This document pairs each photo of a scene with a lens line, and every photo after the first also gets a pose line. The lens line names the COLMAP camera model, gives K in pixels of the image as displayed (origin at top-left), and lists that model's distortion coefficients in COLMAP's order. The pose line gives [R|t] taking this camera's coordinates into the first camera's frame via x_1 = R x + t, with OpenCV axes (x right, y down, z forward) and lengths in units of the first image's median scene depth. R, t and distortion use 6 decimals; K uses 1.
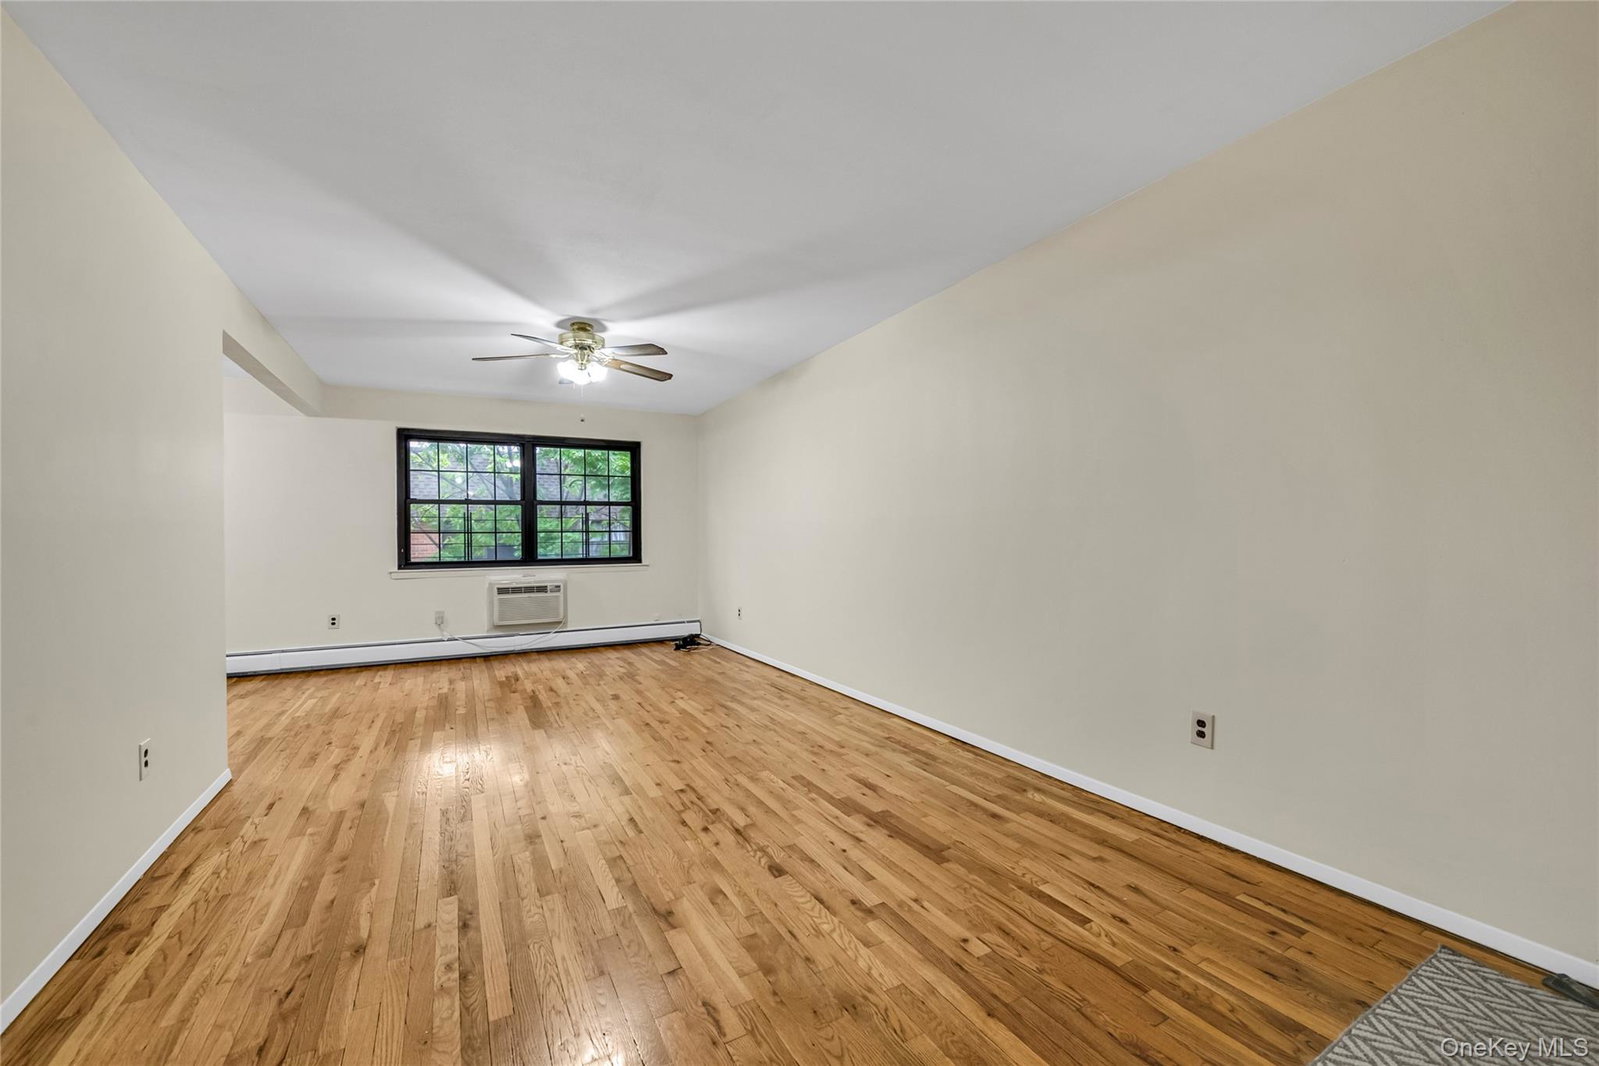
lens RADIAL K [[645.1, 0, 799.8], [0, 645.1, 534.5], [0, 0, 1]] dist [-0.009114, -0.001914]
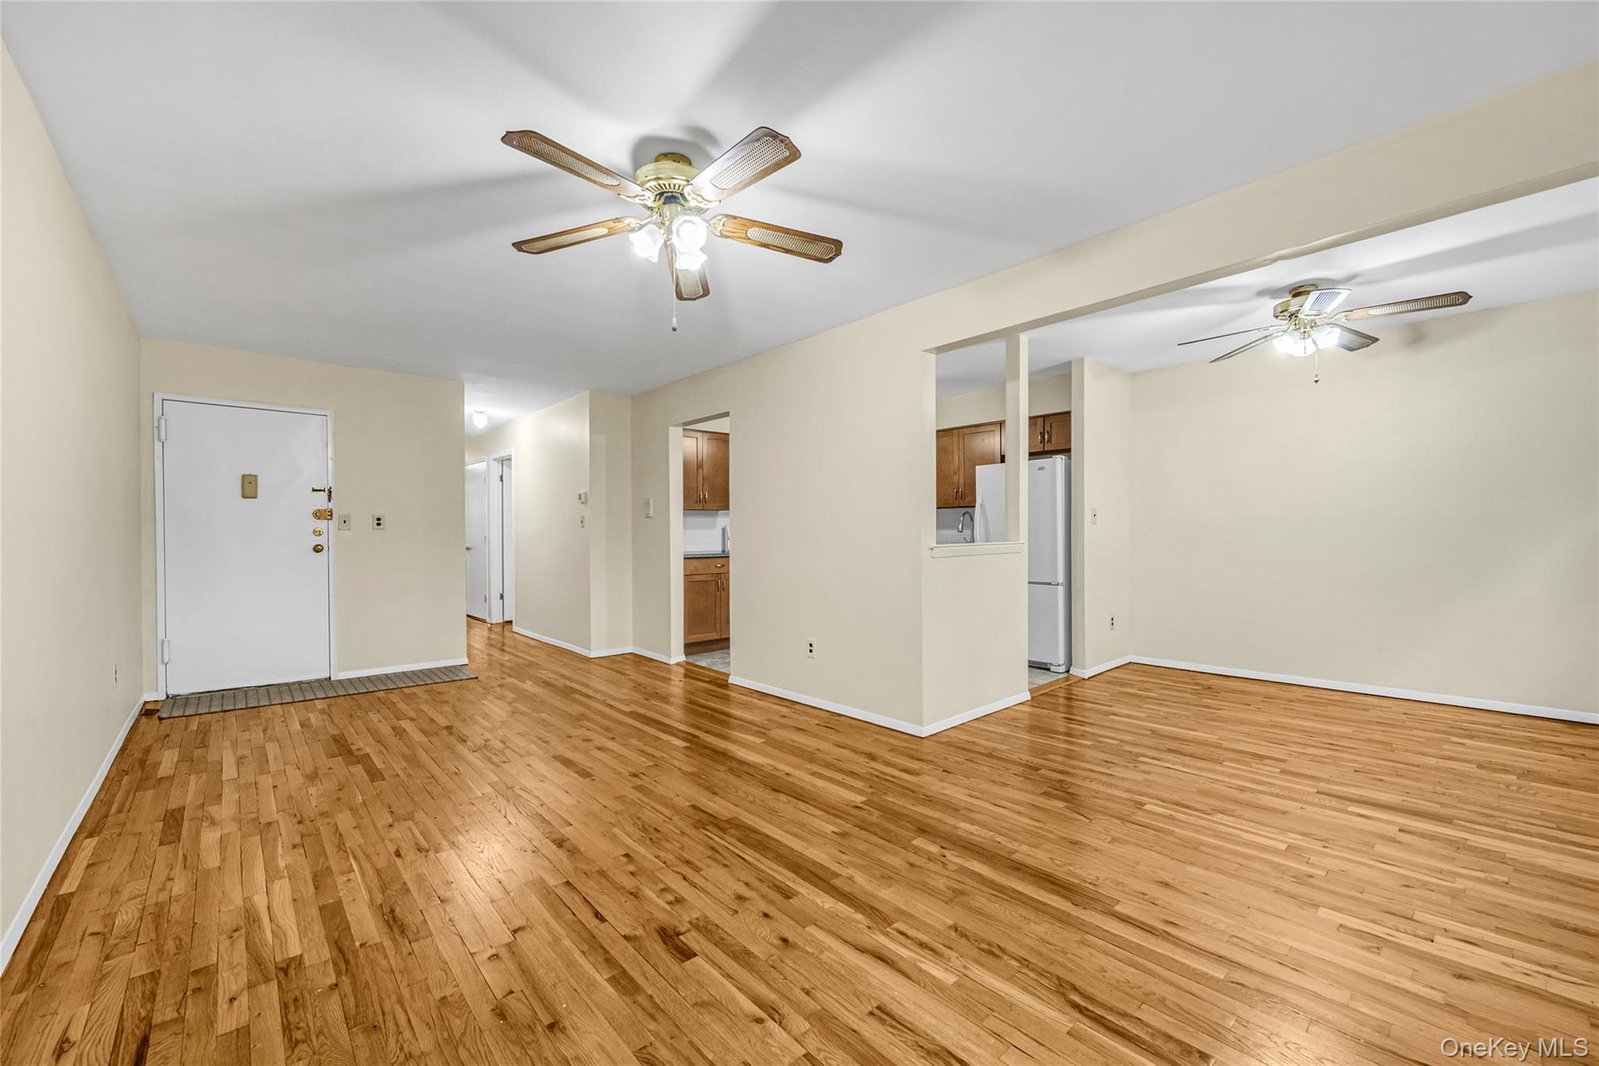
lens RADIAL K [[645.1, 0, 795.8], [0, 645.1, 538.1], [0, 0, 1]] dist [-0.009114, -0.001914]
pose [[-0.974081, 0.019378, -0.225367, -0.338067], [0.017492, 0.999793, 0.010360, 0.004513], [0.225521, 0.006149, -0.974219, 1.719968]]
